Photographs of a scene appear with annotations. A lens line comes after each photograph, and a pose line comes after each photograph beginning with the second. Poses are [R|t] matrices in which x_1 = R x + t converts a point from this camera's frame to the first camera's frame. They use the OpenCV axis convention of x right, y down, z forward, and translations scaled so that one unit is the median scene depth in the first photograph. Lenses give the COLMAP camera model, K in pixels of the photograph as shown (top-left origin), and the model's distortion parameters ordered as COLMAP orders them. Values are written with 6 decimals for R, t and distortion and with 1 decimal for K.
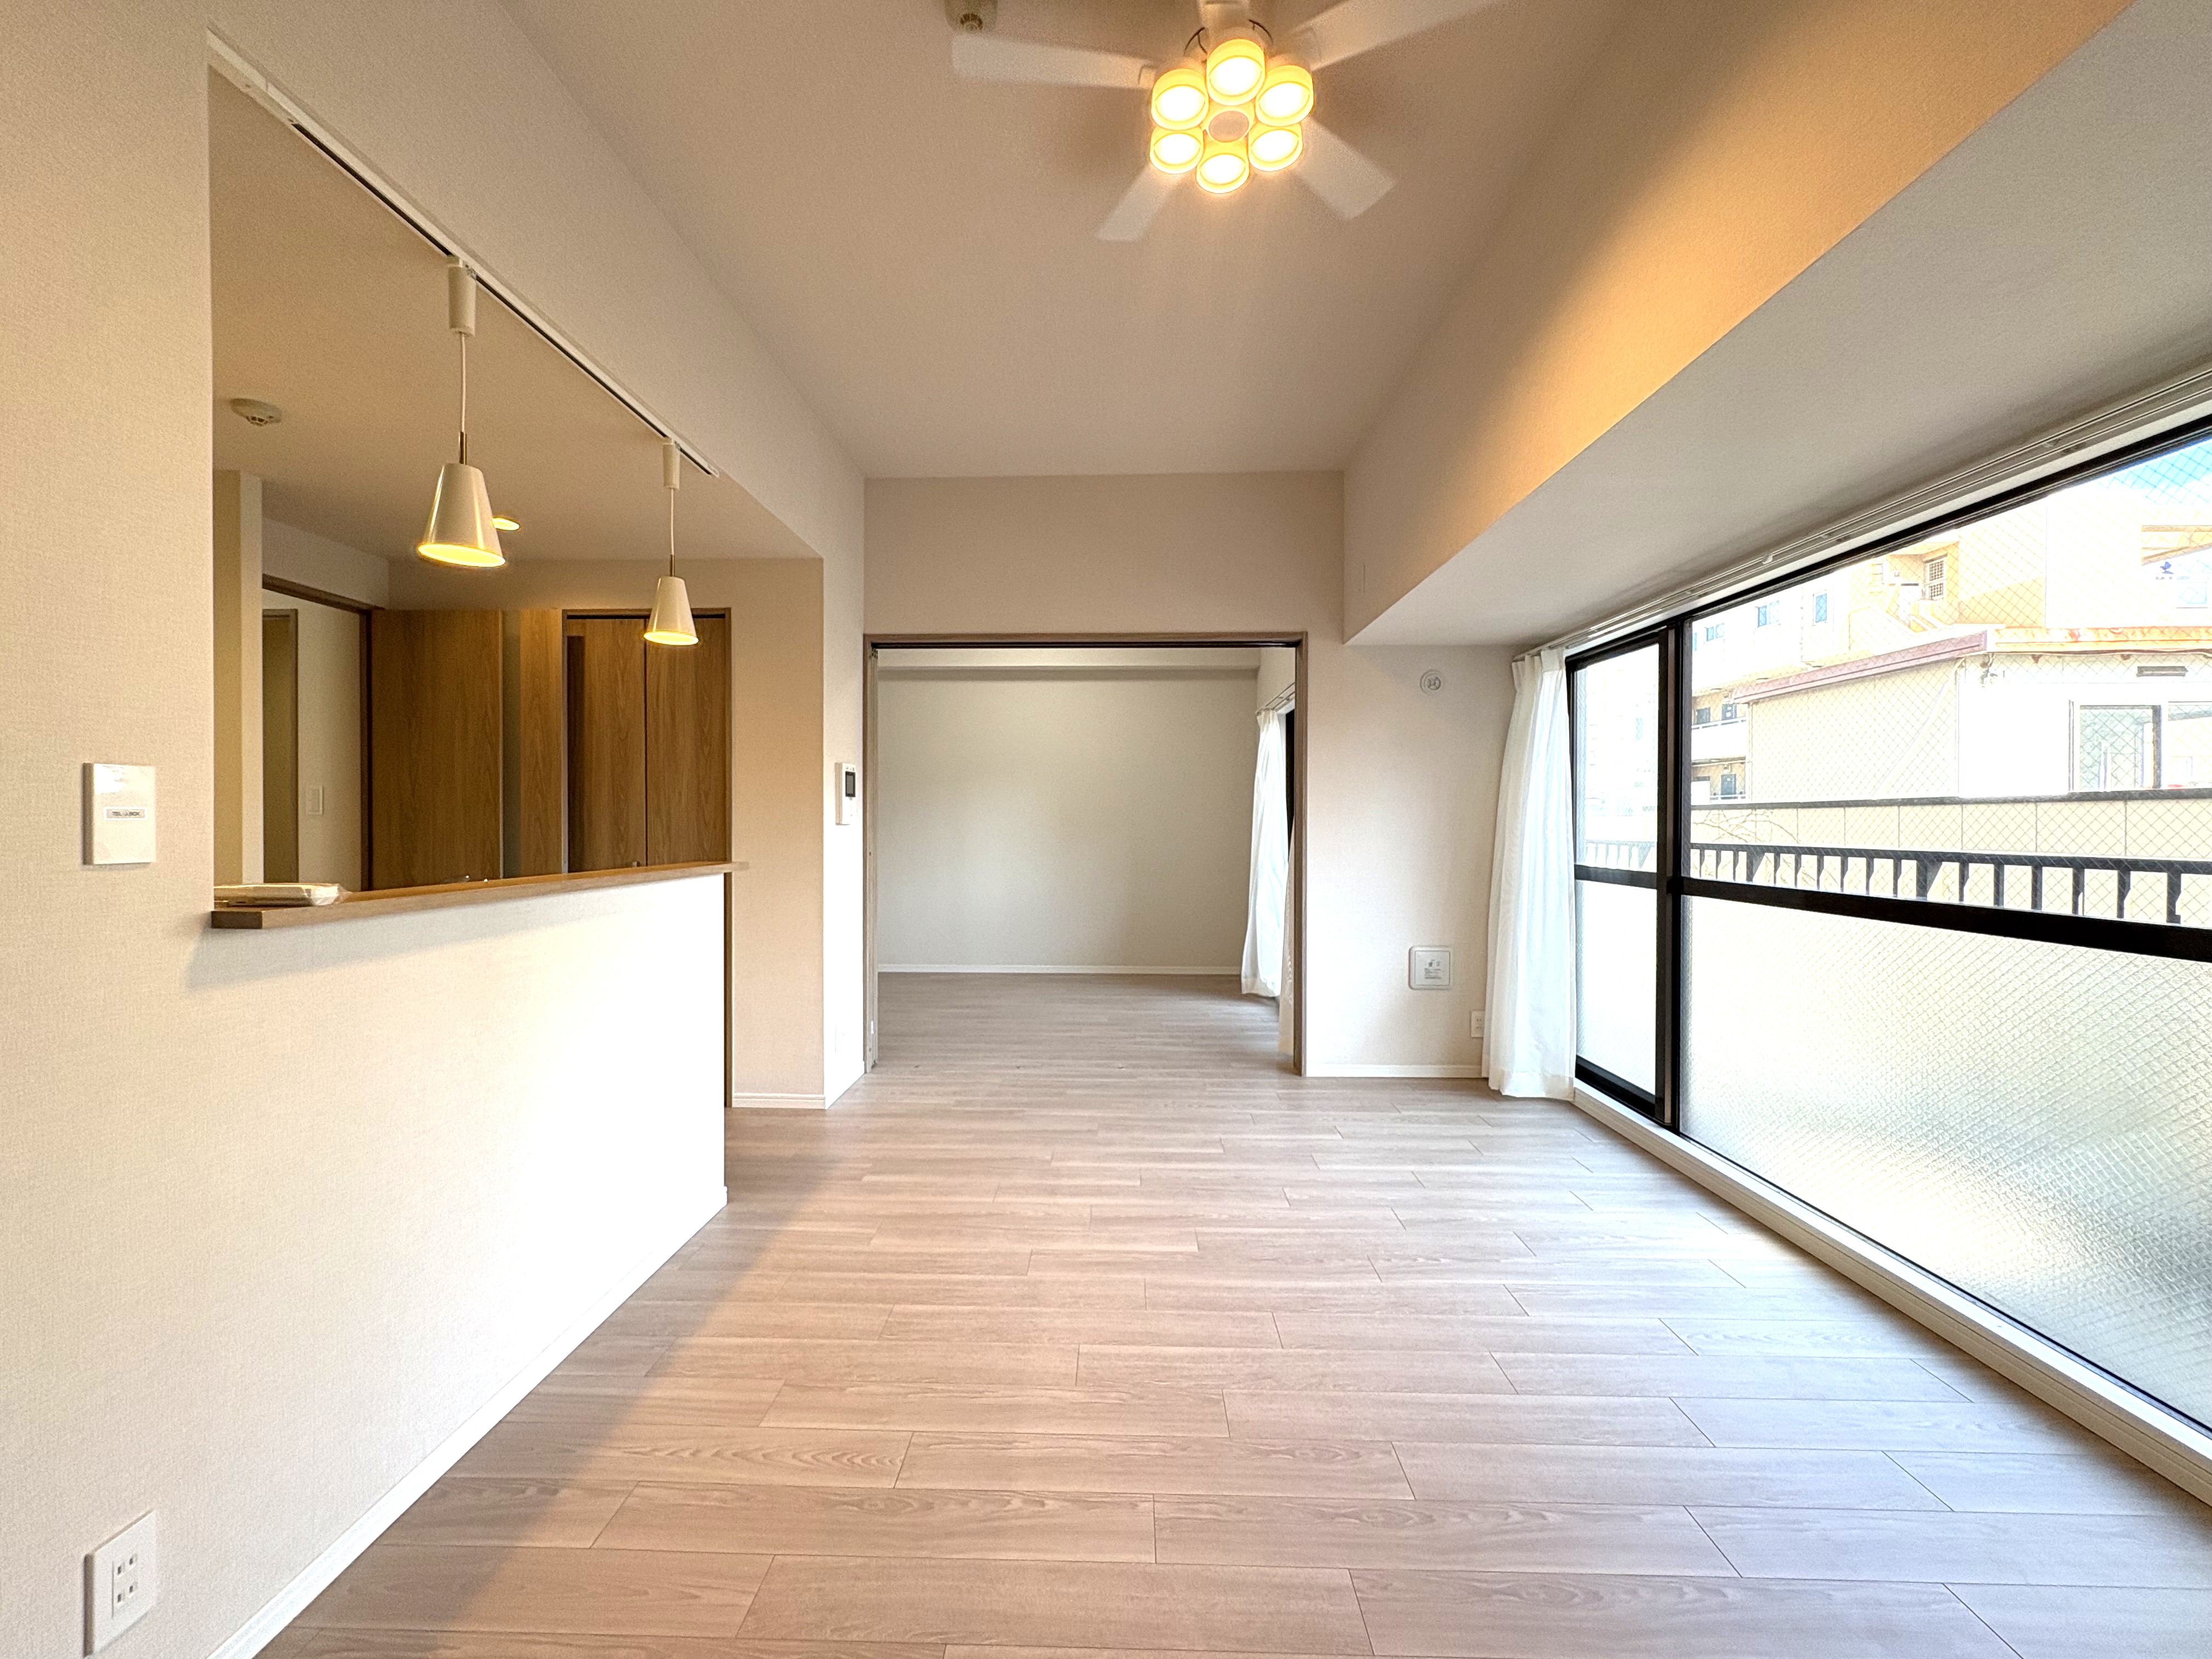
lens RADIAL K [[876.8, 0, 1104.5], [0, 876.8, 825.7], [0, 0, 1]] dist [0.003834, 0.000640]
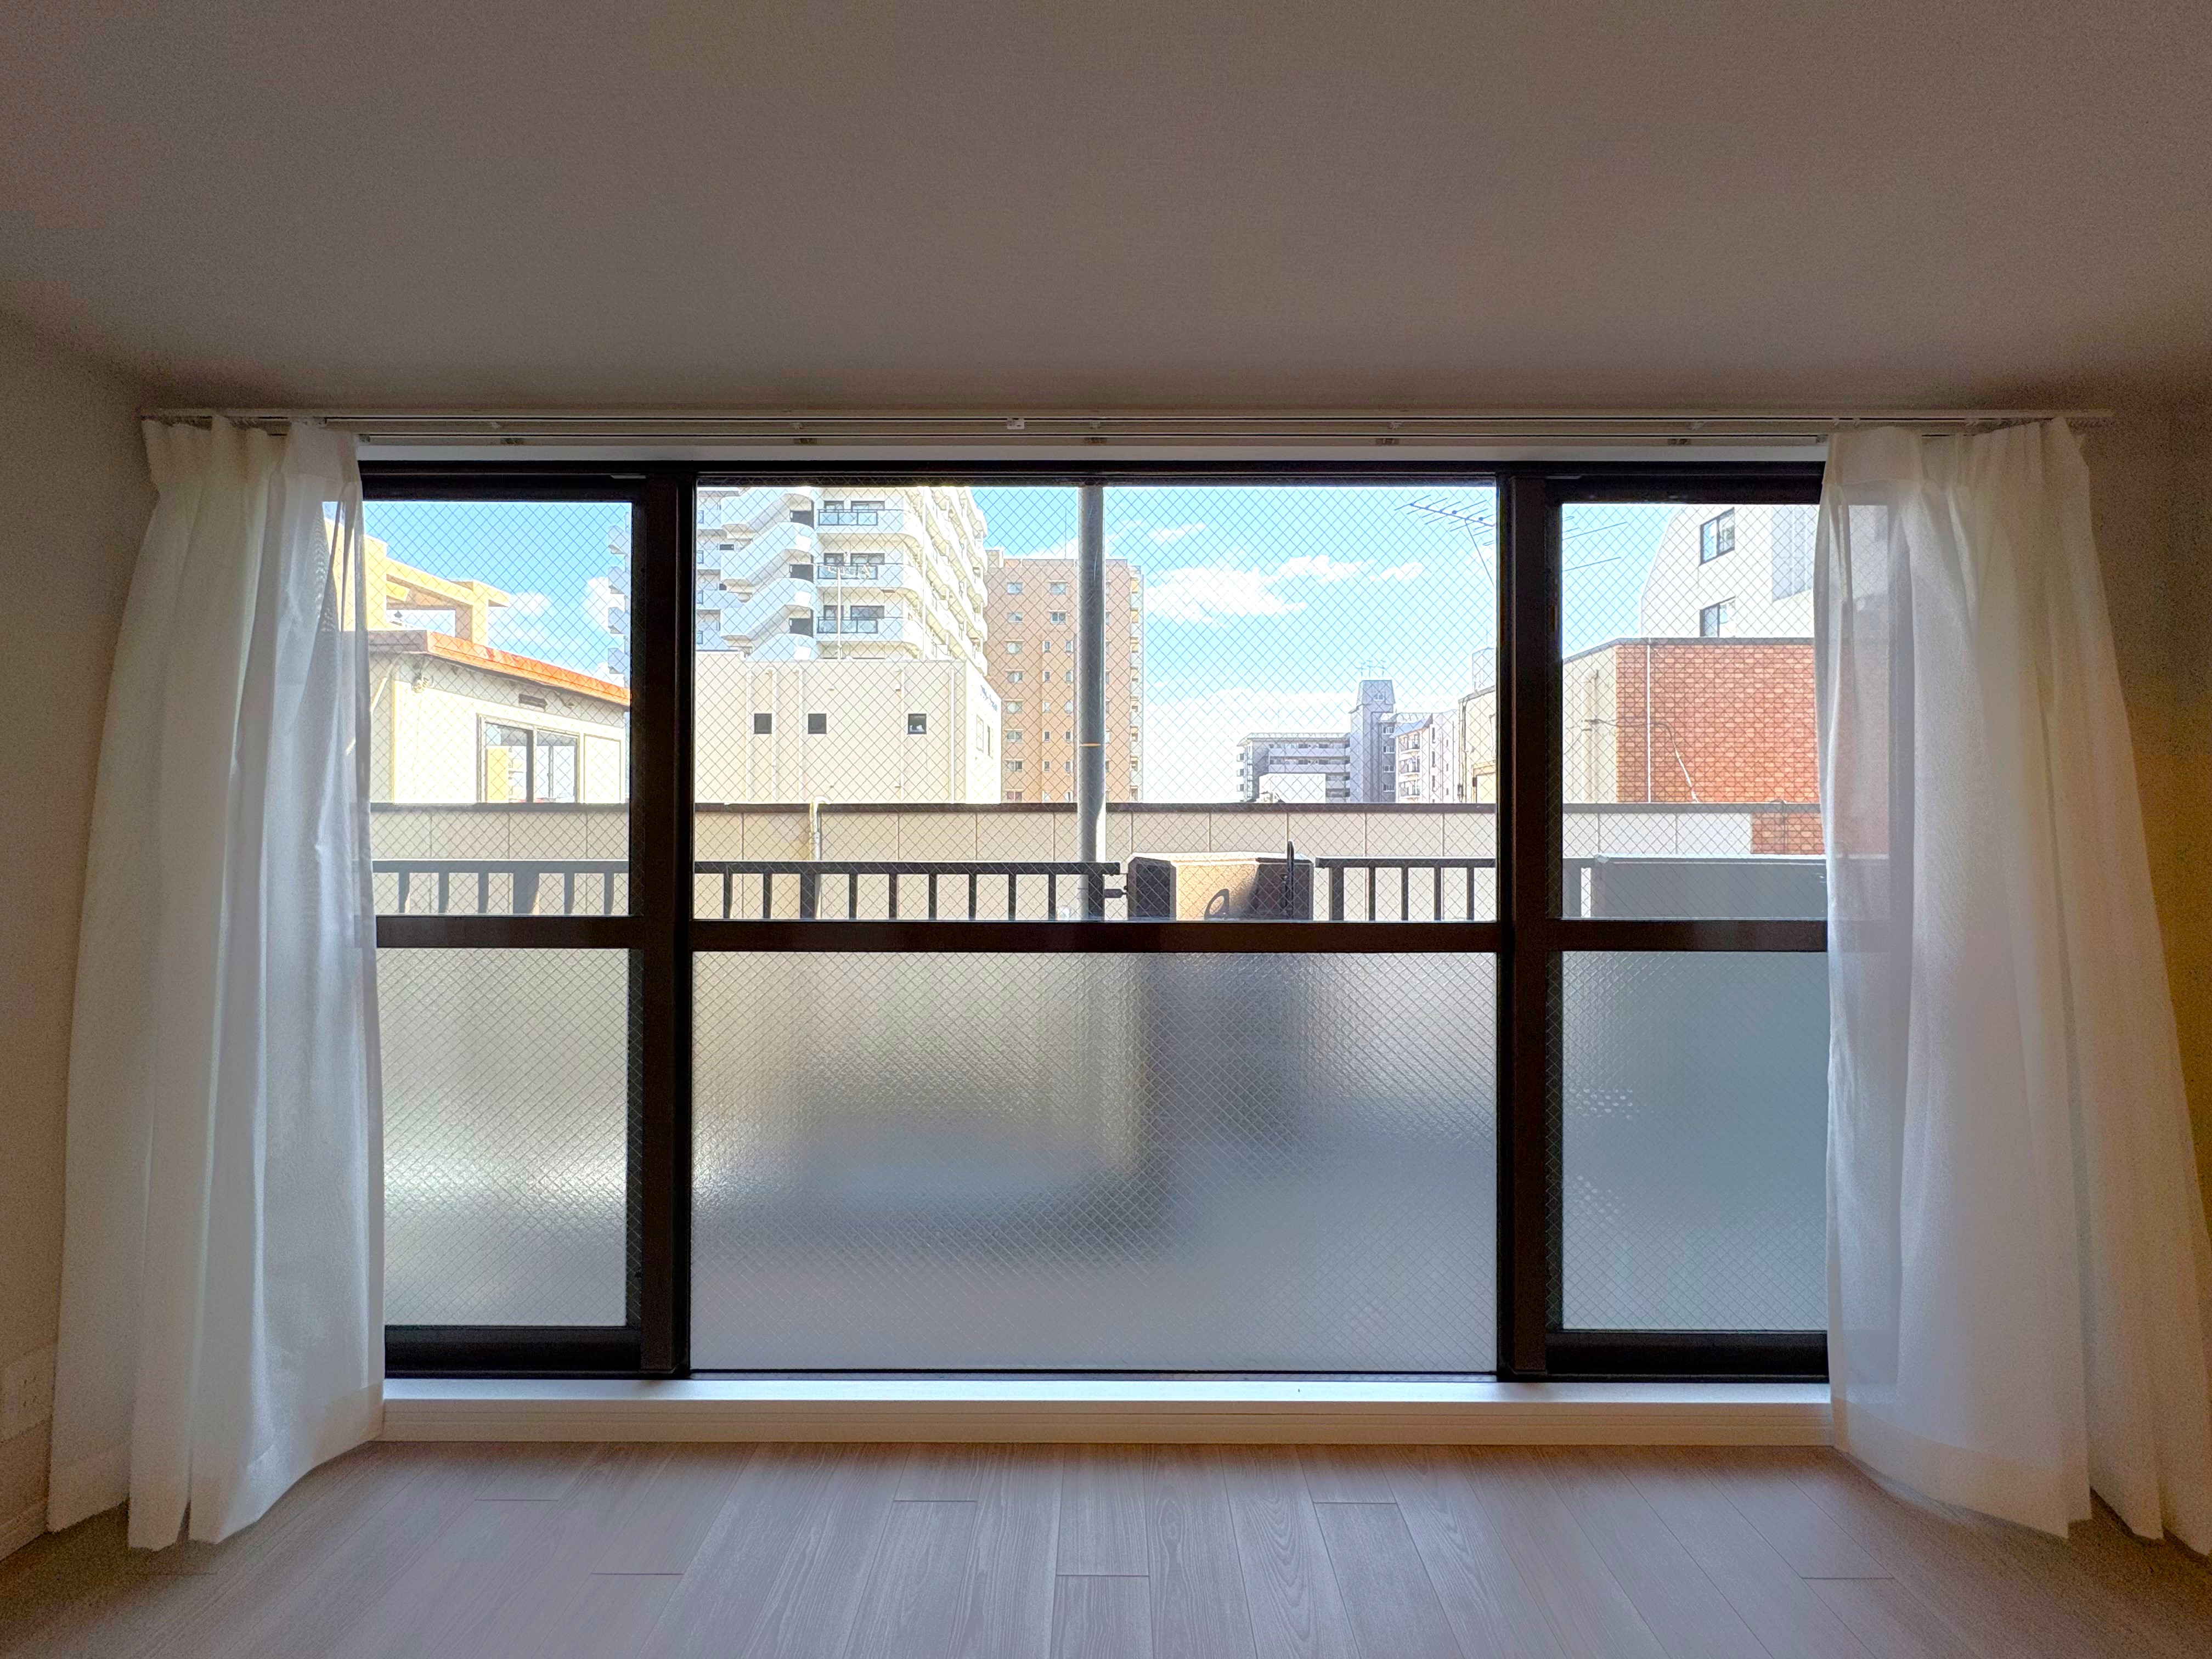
lens RADIAL K [[876.8, 0, 1107.7], [0, 876.8, 828.2], [0, 0, 1]] dist [0.003834, 0.000640]
pose [[-0.011509, 0.003681, 0.999927, 0.075279], [0.003100, 0.999989, -0.003645, 0.000544], [-0.999929, 0.003058, -0.011521, 0.697823]]
